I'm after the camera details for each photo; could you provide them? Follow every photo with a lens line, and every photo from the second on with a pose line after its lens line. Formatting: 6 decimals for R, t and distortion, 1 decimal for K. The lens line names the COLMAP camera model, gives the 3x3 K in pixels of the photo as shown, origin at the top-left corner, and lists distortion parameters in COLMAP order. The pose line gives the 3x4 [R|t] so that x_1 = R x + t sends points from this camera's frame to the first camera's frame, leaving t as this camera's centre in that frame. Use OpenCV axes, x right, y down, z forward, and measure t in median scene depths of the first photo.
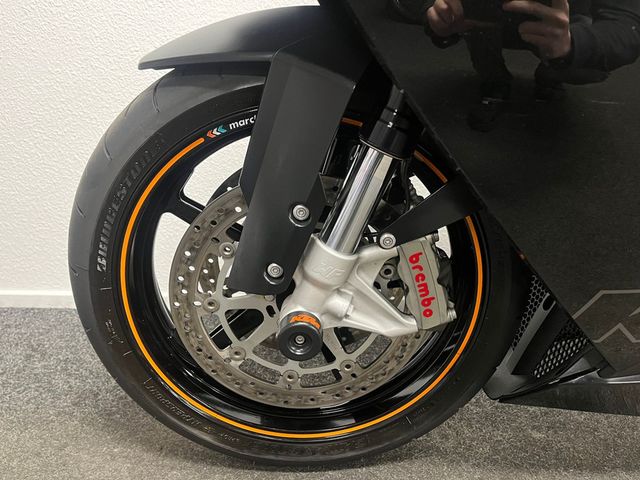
lens RADIAL K [[480.4, 0, 314.0], [0, 480.4, 241.3], [0, 0, 1]] dist [0.055492, -0.002946]
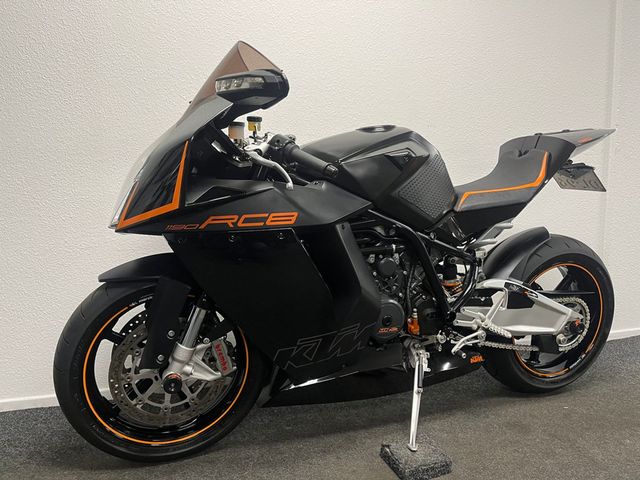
lens RADIAL K [[480.4, 0, 314.0], [0, 480.4, 241.3], [0, 0, 1]] dist [0.055492, -0.002946]
pose [[0.939766, -0.038723, 0.339618, -0.153551], [0.105511, 0.977906, -0.180464, 0.005352], [-0.325126, 0.205427, 0.923089, -1.586503]]
